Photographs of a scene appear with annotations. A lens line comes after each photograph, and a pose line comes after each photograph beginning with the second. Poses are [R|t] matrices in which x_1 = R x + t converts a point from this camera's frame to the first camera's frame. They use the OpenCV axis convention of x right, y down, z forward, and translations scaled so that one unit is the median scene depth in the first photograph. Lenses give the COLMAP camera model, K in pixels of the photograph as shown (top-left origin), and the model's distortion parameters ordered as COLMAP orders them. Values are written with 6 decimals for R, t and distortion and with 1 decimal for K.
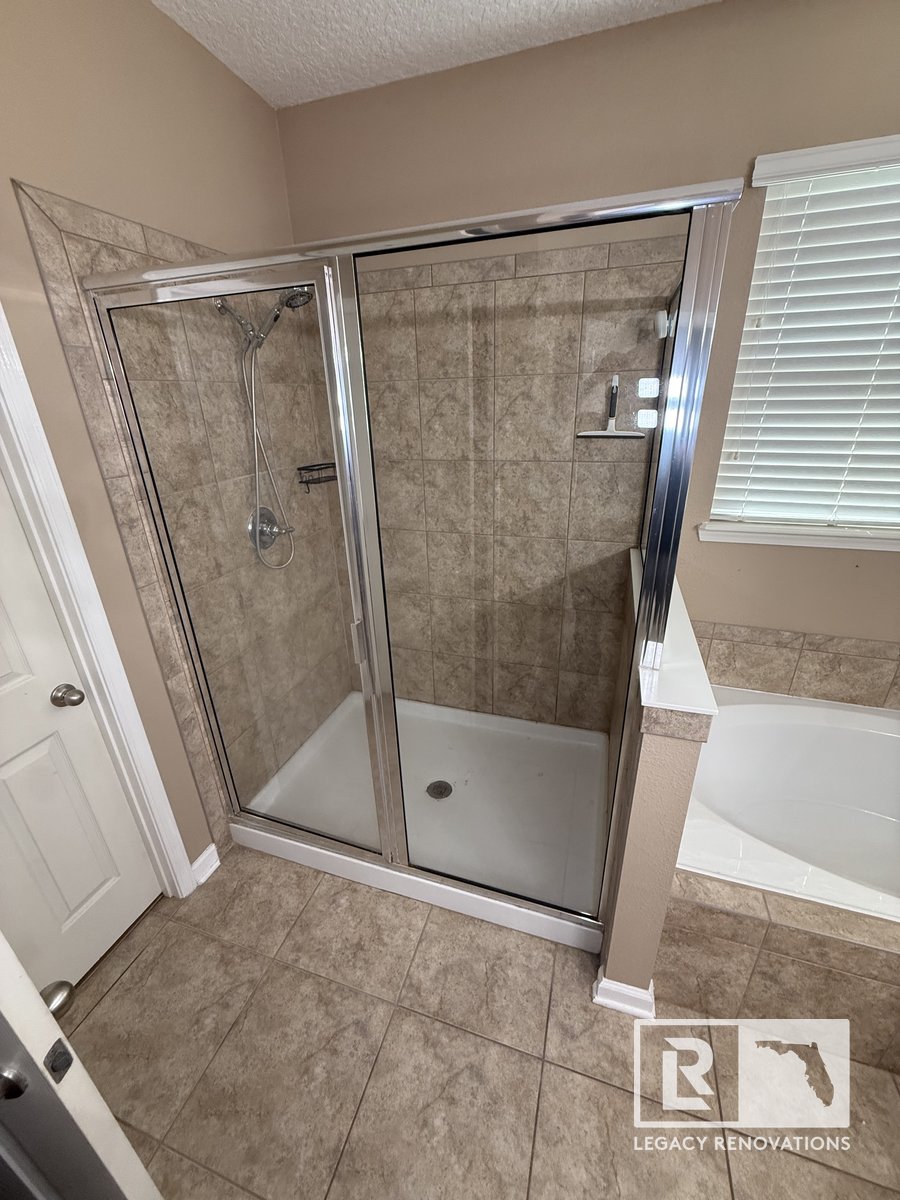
lens RADIAL K [[479.4, 0, 448.9], [0, 479.4, 596.9], [0, 0, 1]] dist [-0.000799, 0.000312]
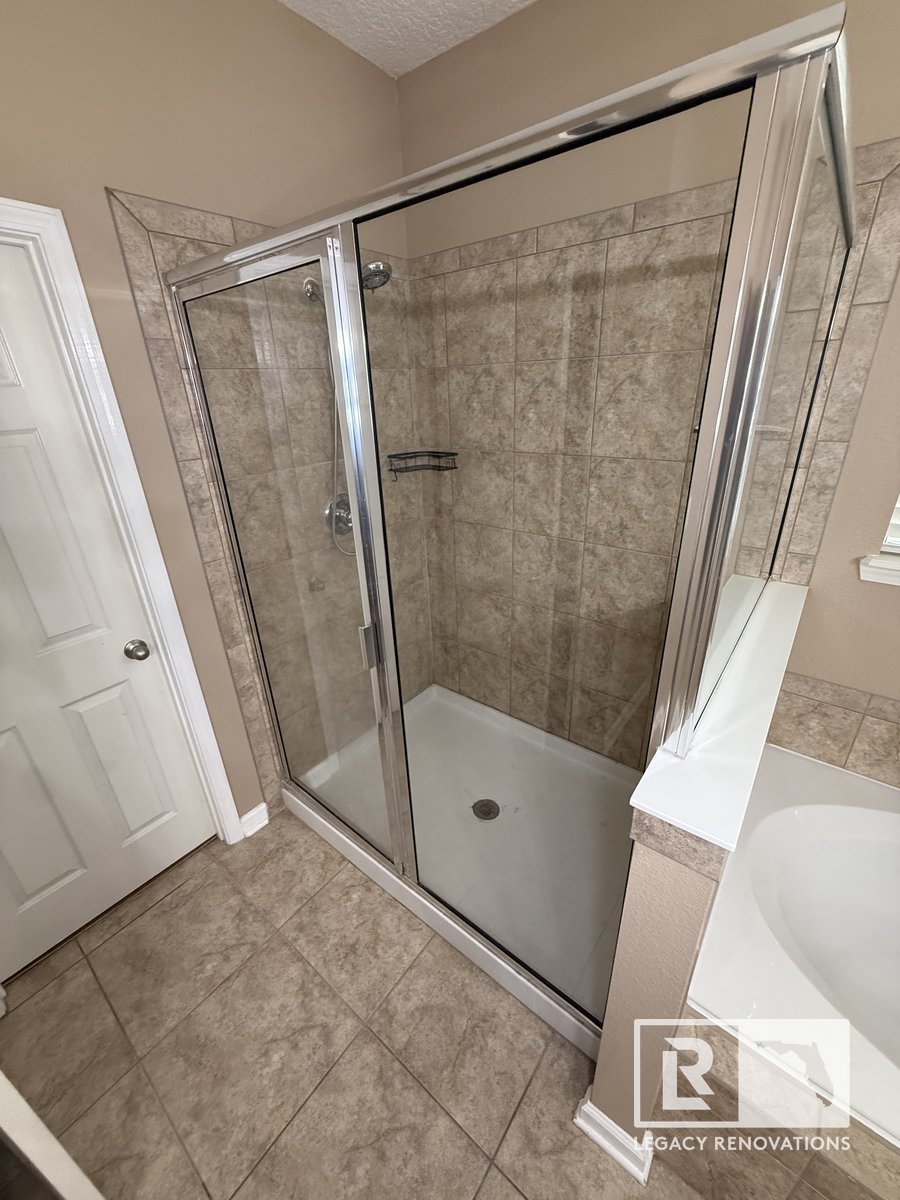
lens RADIAL K [[479.4, 0, 450.2], [0, 479.4, 598.3], [0, 0, 1]] dist [-0.000799, 0.000312]
pose [[0.937721, 0.135311, -0.319955, 0.213748], [-0.125019, 0.990759, 0.052592, -0.059706], [0.324115, -0.009316, 0.945972, 0.136735]]
